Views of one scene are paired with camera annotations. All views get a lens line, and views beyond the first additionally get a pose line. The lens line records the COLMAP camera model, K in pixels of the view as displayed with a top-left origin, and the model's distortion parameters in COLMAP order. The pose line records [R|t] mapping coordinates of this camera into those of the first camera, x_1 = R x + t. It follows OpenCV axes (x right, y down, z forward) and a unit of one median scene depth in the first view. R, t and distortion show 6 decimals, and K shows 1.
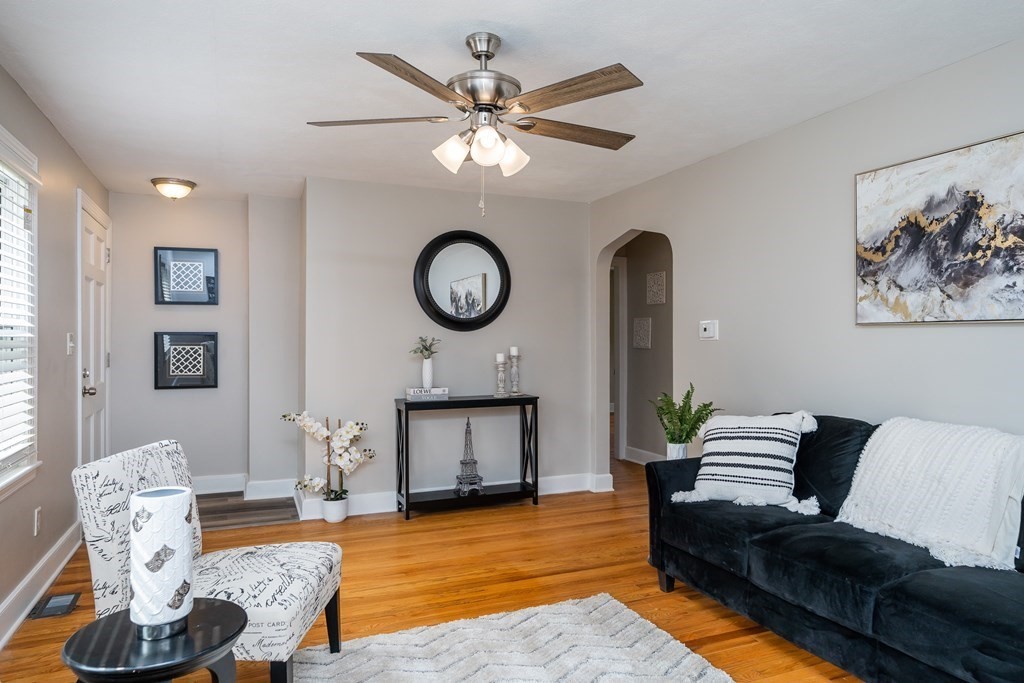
lens RADIAL K [[682.4, 0, 514.7], [0, 682.4, 346.4], [0, 0, 1]] dist [-0.022958, 0.020778]
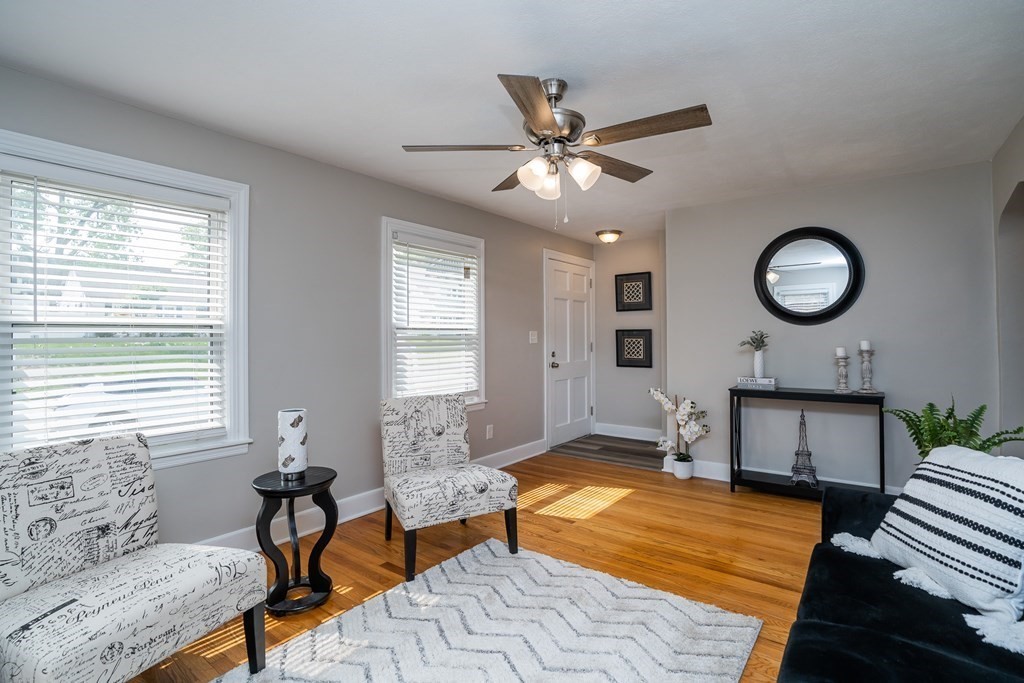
lens RADIAL K [[483.3, 0, 522.4], [0, 483.3, 333.9], [0, 0, 1]] dist [-0.040117, 0.005201]
pose [[0.493903, -0.005463, -0.869500, 0.528657], [-0.002314, 0.999968, -0.007597, -0.004083], [0.869514, 0.005764, 0.493875, 0.433278]]
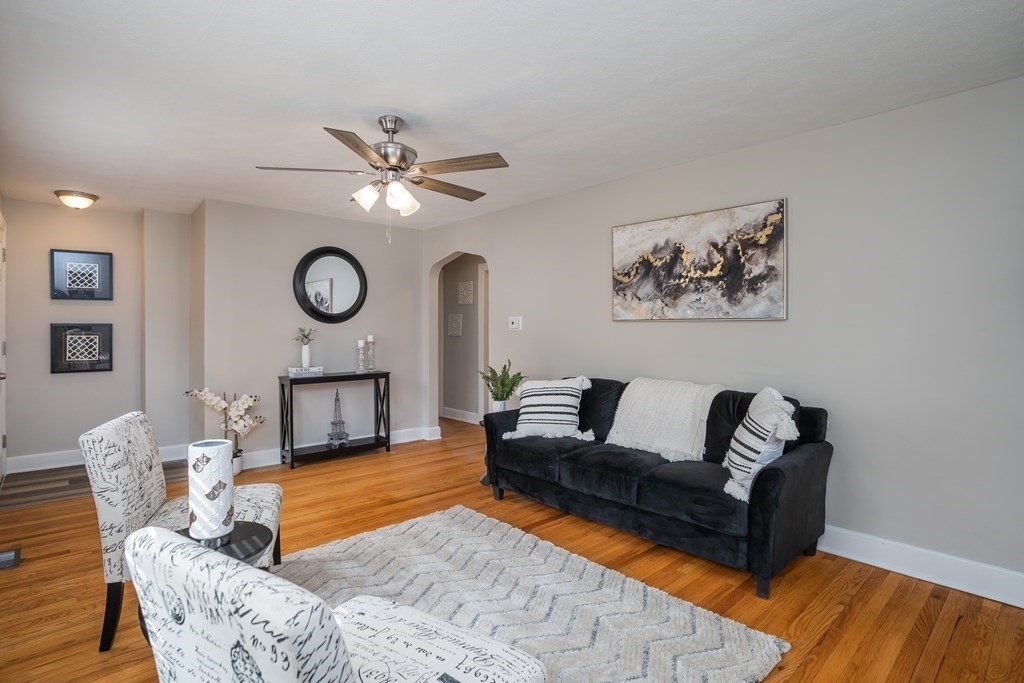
lens RADIAL K [[525.9, 0, 495.9], [0, 525.9, 337.1], [0, 0, 1]] dist [-0.048517, 0.011969]
pose [[0.948769, -0.004715, 0.315936, -0.147518], [0.002782, 0.999975, 0.006570, -0.002559], [-0.315959, -0.005354, 0.948758, -0.084396]]
